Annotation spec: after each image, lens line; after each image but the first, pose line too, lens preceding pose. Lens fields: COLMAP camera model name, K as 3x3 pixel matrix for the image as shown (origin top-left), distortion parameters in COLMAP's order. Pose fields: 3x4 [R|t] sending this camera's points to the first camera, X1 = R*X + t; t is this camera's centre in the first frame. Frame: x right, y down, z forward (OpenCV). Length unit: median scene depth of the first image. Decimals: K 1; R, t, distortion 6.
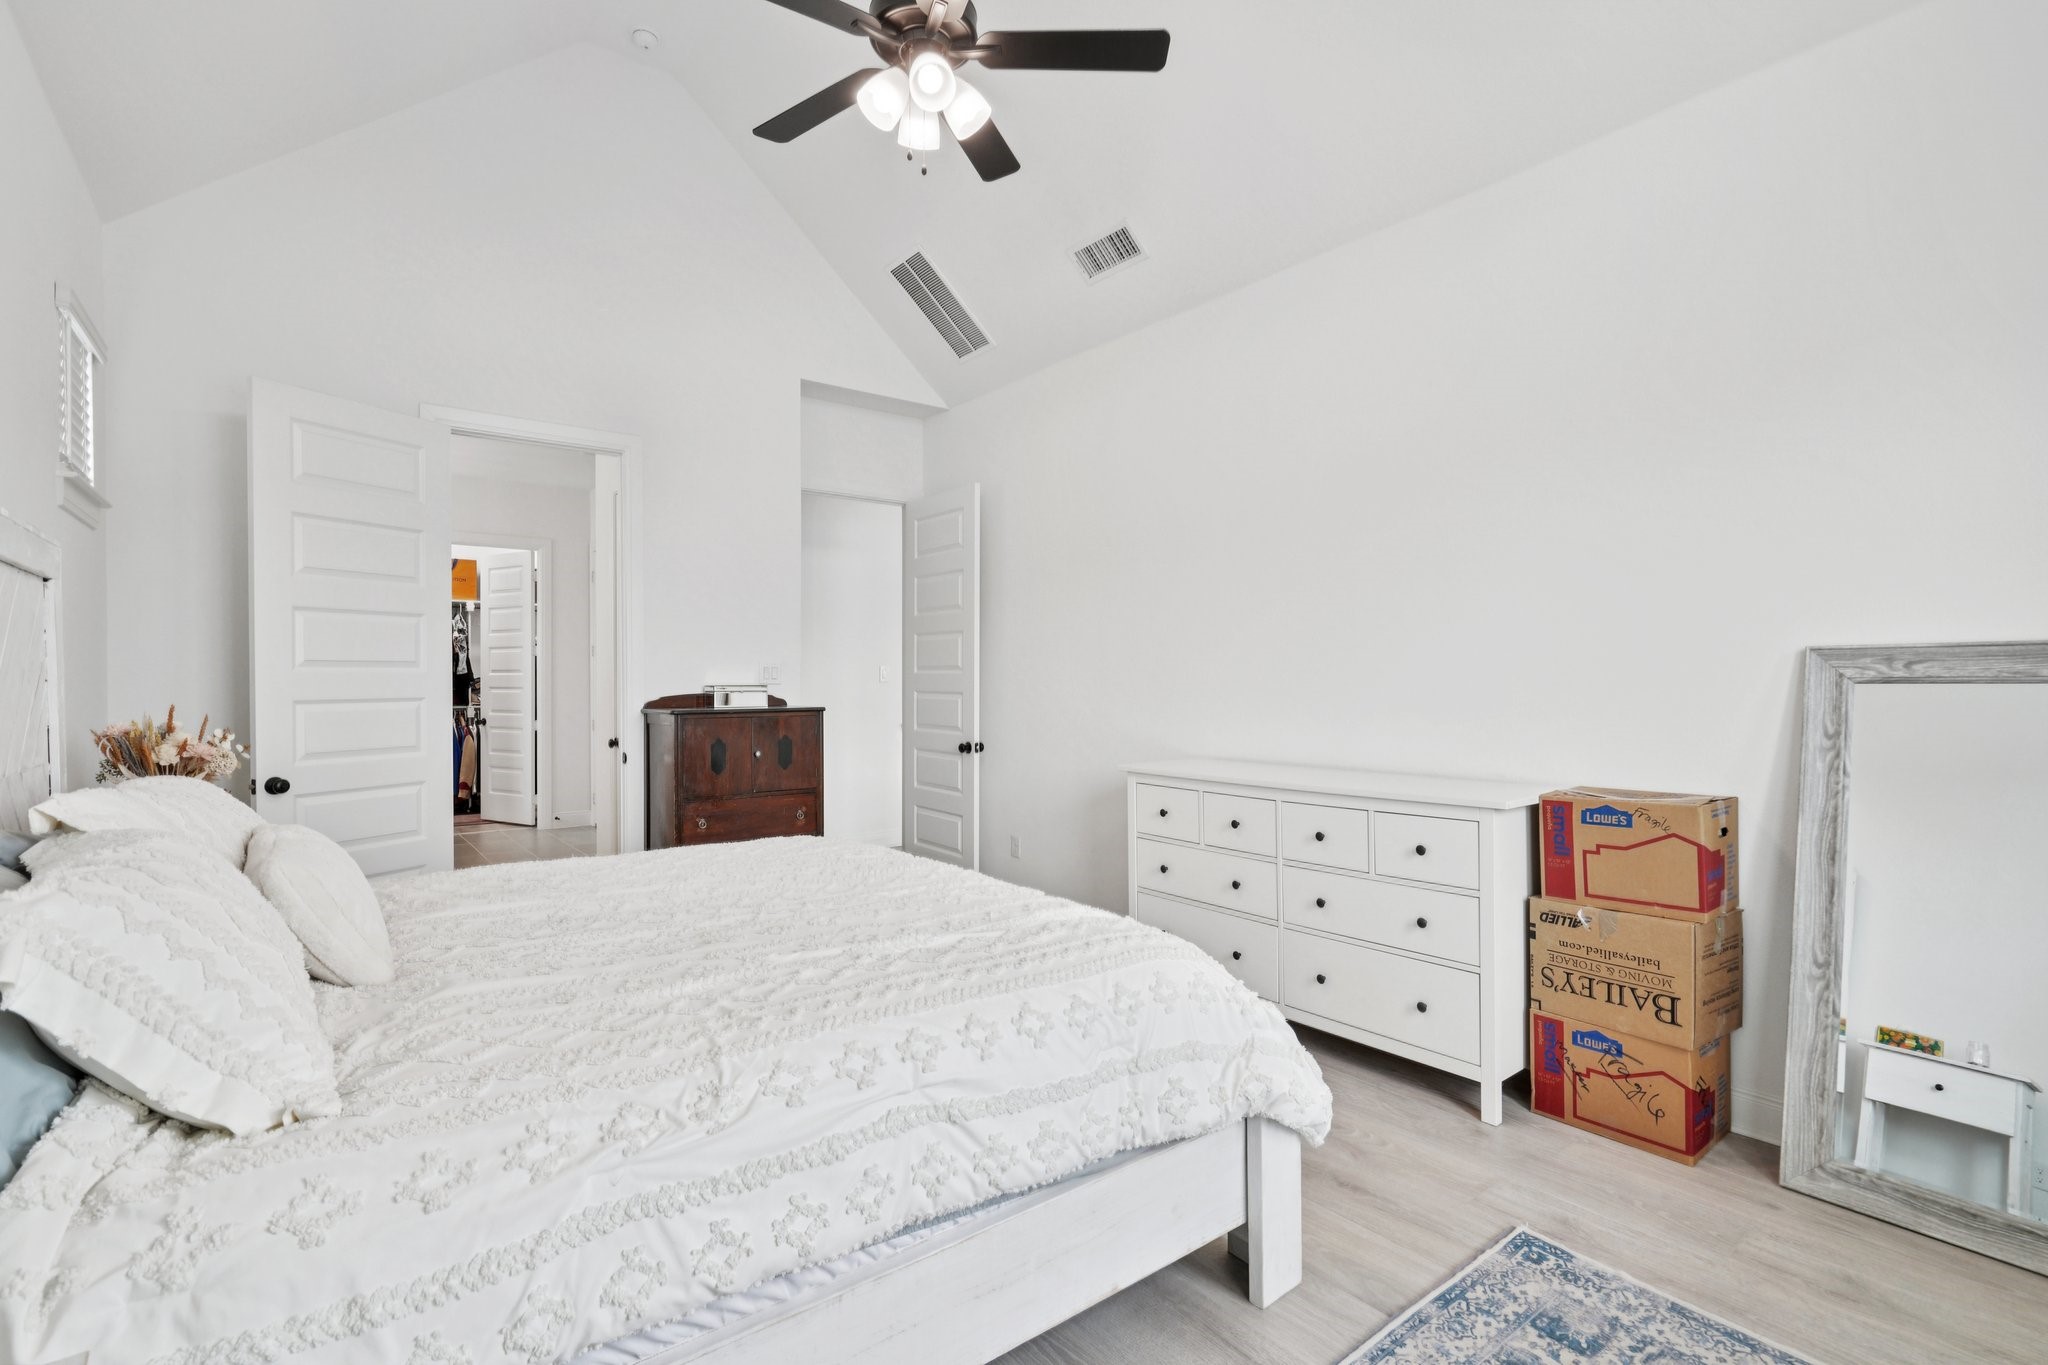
lens RADIAL K [[925.6, 0, 1017.0], [0, 925.6, 681.4], [0, 0, 1]] dist [0.000685, 0.001233]
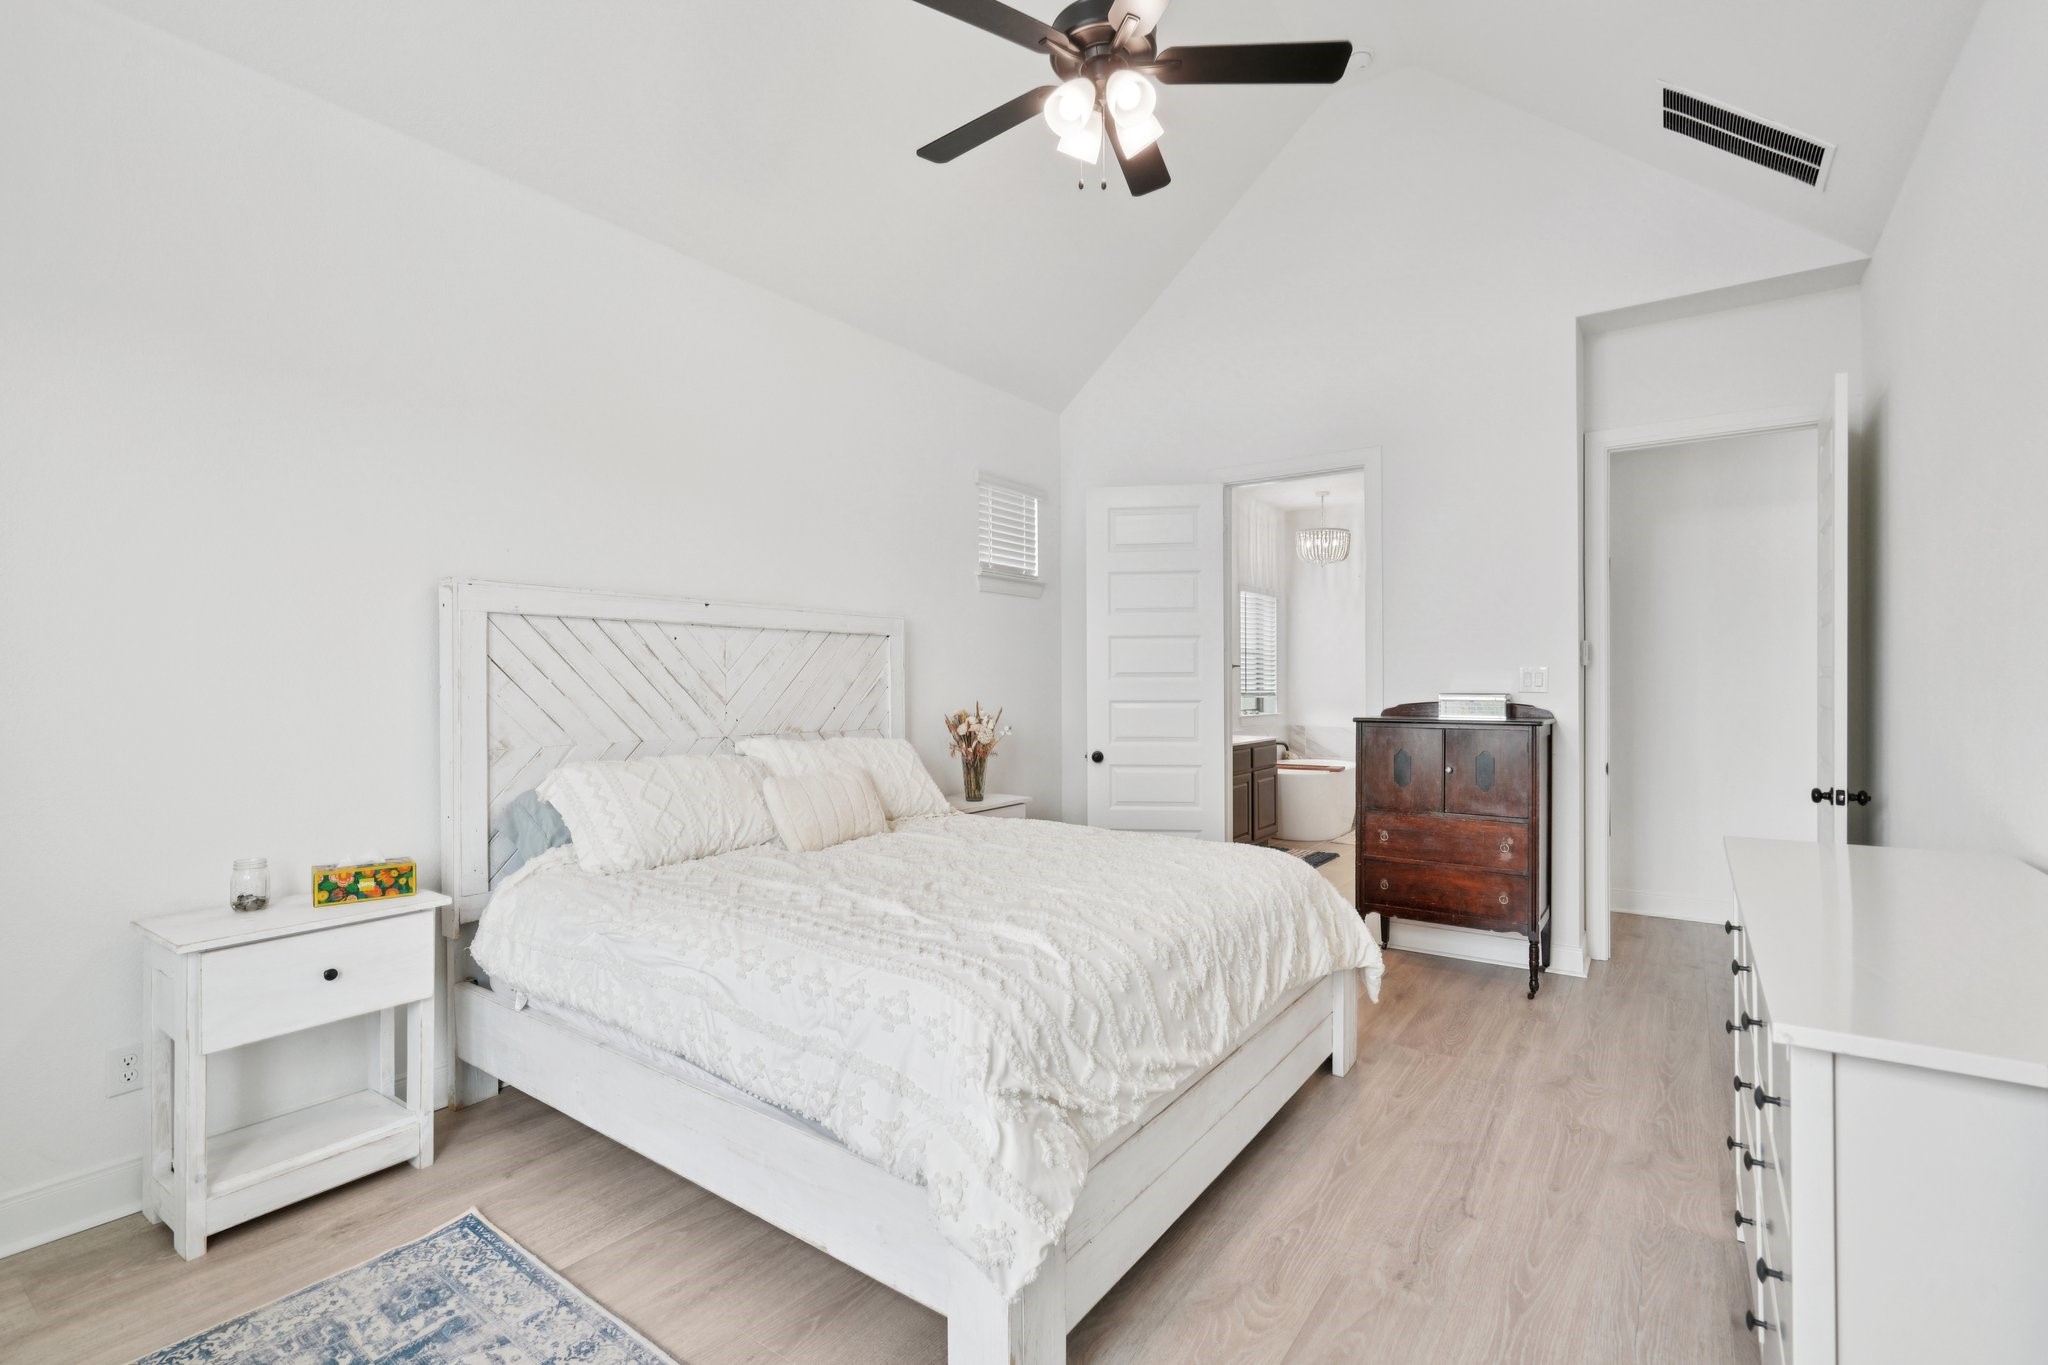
lens RADIAL K [[925.6, 0, 1012.6], [0, 925.6, 685.2], [0, 0, 1]] dist [0.000685, 0.001233]
pose [[0.295678, 0.003908, -0.955280, 0.513515], [-0.003537, 0.999989, 0.002996, -0.006247], [0.955281, 0.002493, 0.295689, 0.373155]]
